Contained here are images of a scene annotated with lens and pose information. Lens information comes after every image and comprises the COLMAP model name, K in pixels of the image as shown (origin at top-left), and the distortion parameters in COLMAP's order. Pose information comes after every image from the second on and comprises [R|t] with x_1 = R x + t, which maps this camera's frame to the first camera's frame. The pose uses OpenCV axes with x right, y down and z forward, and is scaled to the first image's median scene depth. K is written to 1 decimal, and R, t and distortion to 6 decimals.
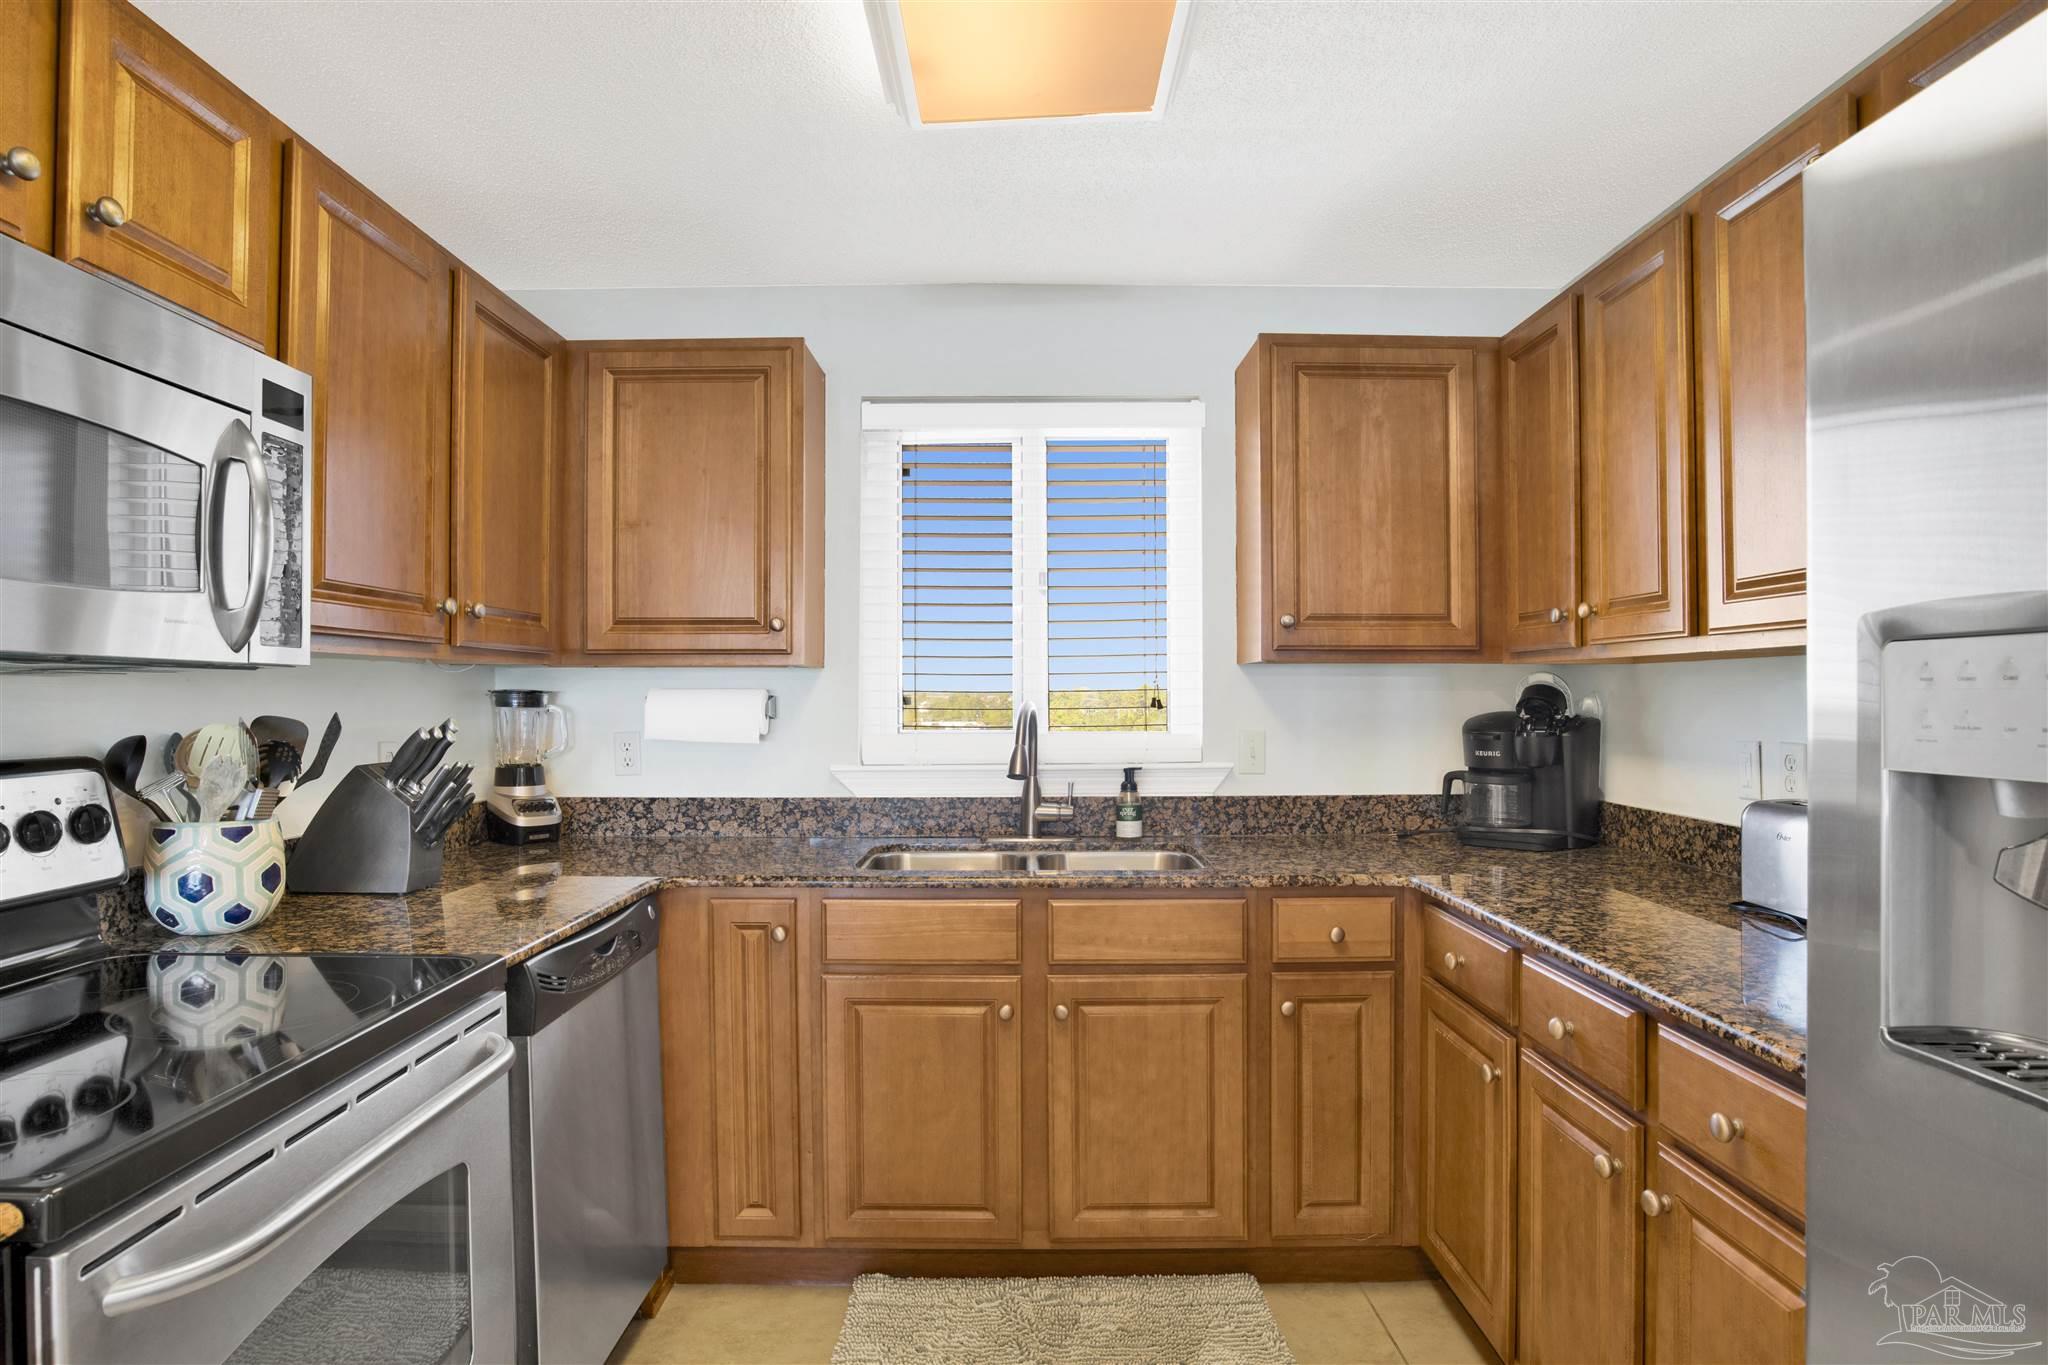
lens RADIAL K [[1136.0, 0, 989.5], [0, 1136.0, 710.9], [0, 0, 1]] dist [-0.071994, 0.027140]
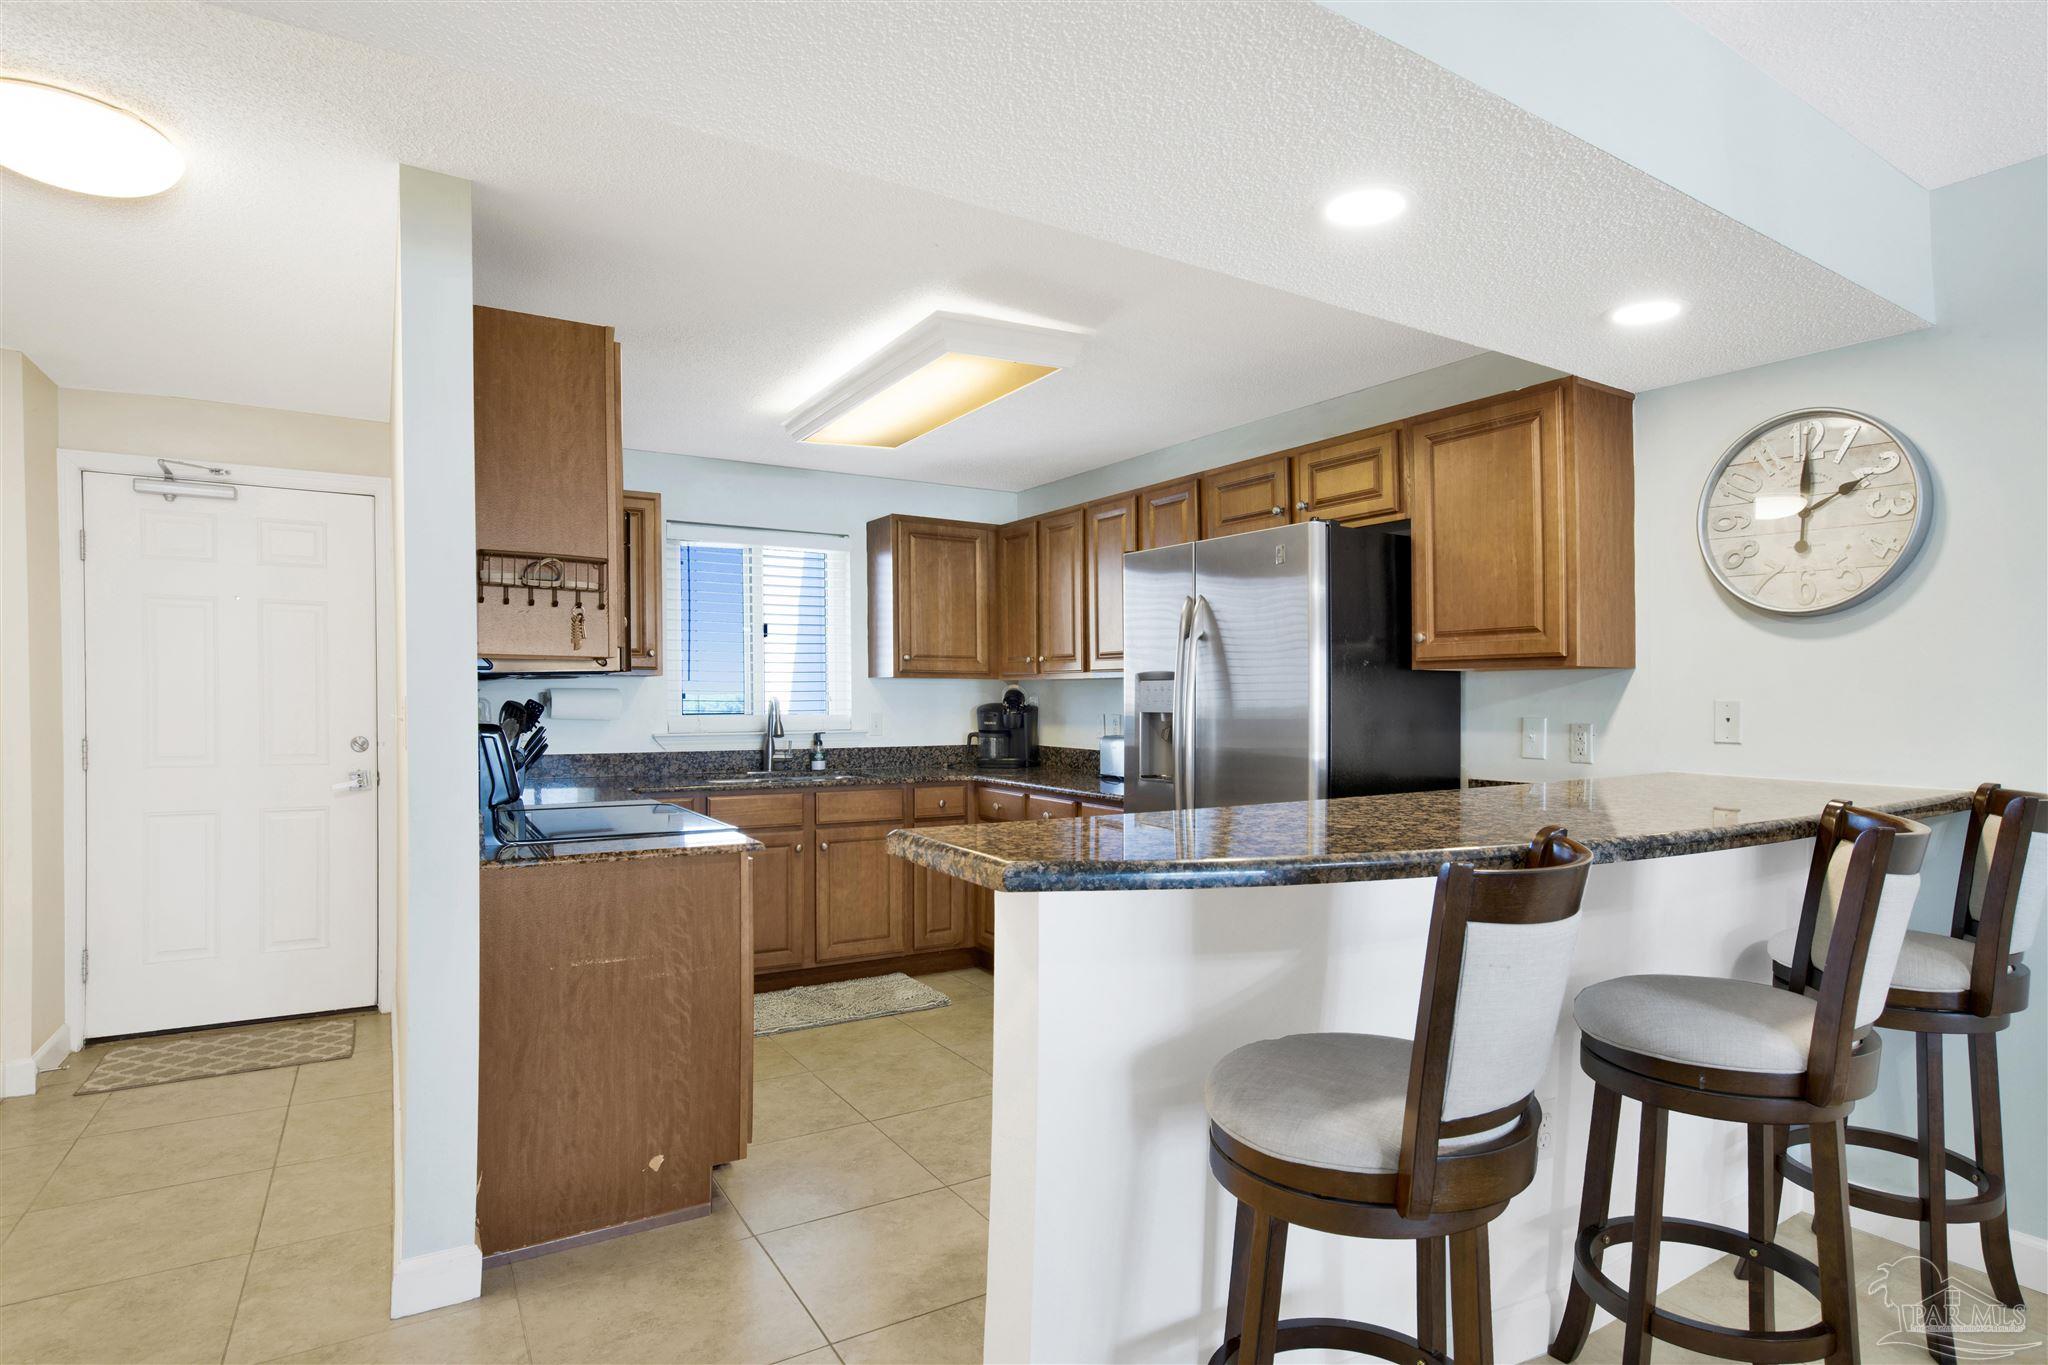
lens RADIAL K [[1114.1, 0, 1031.3], [0, 1114.1, 706.6], [0, 0, 1]] dist [-0.072722, 0.034611]
pose [[0.840956, 0.001242, 0.541103, -0.639235], [0.002204, 0.999981, -0.005720, 0.020287], [-0.541099, 0.006003, 0.840937, -0.817102]]
